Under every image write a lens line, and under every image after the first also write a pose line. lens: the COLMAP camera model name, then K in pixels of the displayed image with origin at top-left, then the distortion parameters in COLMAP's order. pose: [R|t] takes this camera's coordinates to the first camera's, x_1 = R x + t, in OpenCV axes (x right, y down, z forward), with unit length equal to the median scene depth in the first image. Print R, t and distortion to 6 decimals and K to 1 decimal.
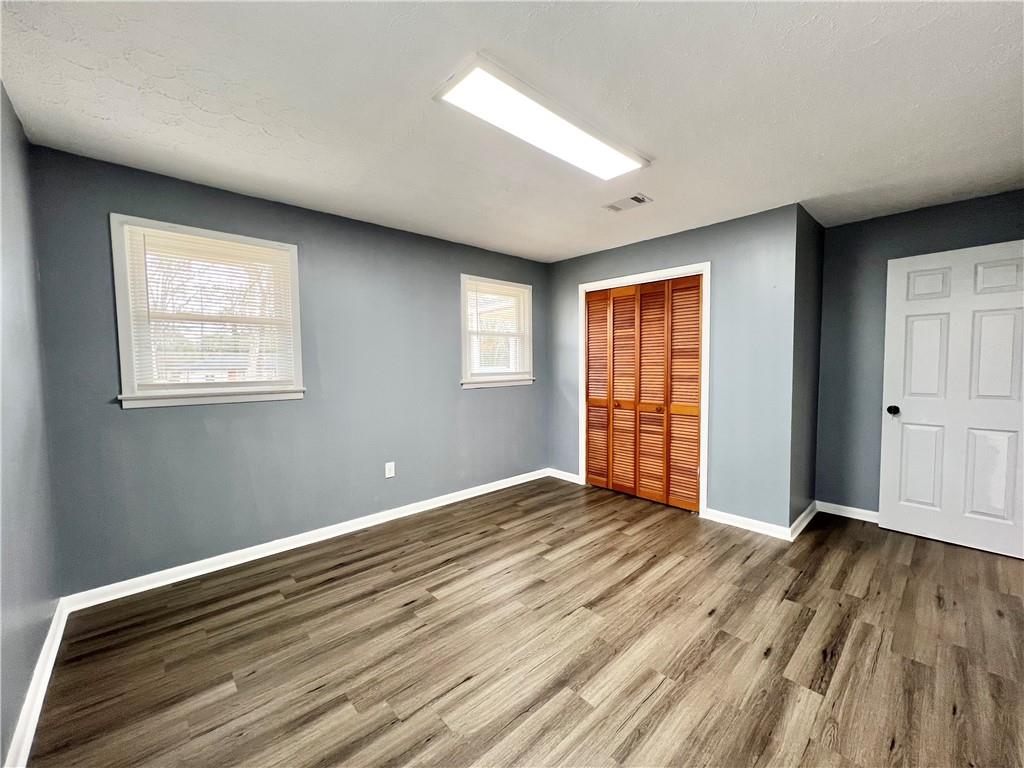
lens RADIAL K [[410.3, 0, 509.8], [0, 410.3, 386.1], [0, 0, 1]] dist [-0.000462, -0.000163]
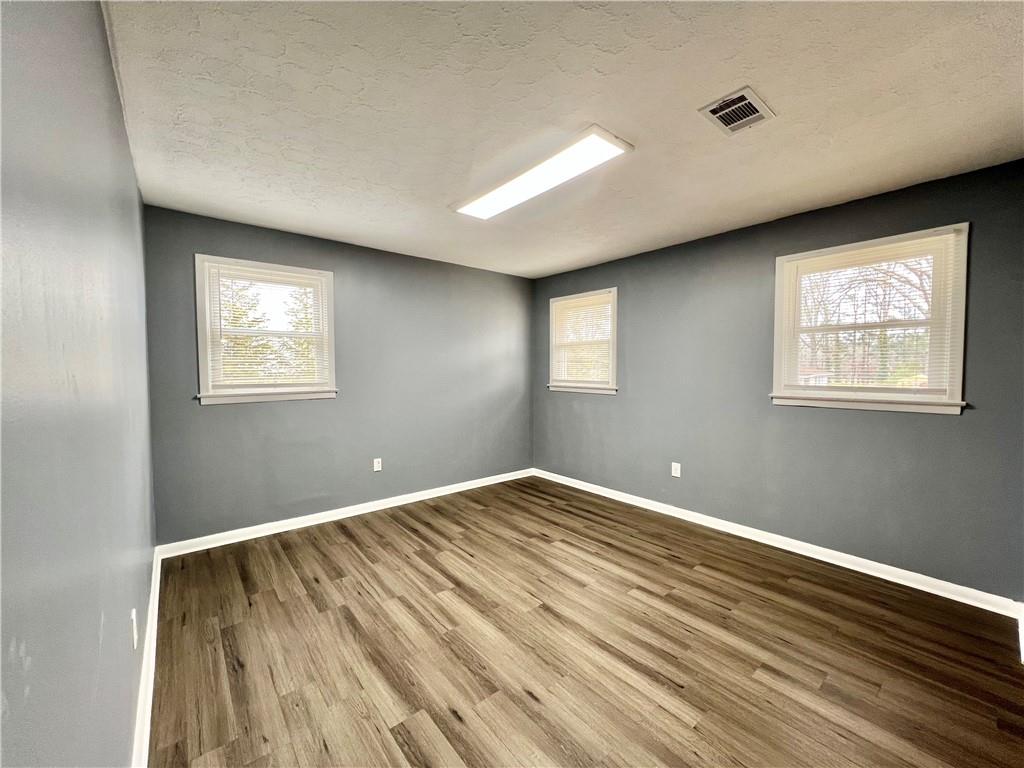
lens RADIAL K [[410.3, 0, 509.8], [0, 410.3, 386.1], [0, 0, 1]] dist [-0.000462, -0.000163]
pose [[-0.058411, 0.053099, -0.996879, 1.035932], [-0.053874, 0.996962, 0.056260, -0.066658], [0.996838, 0.056992, -0.055373, 0.803937]]
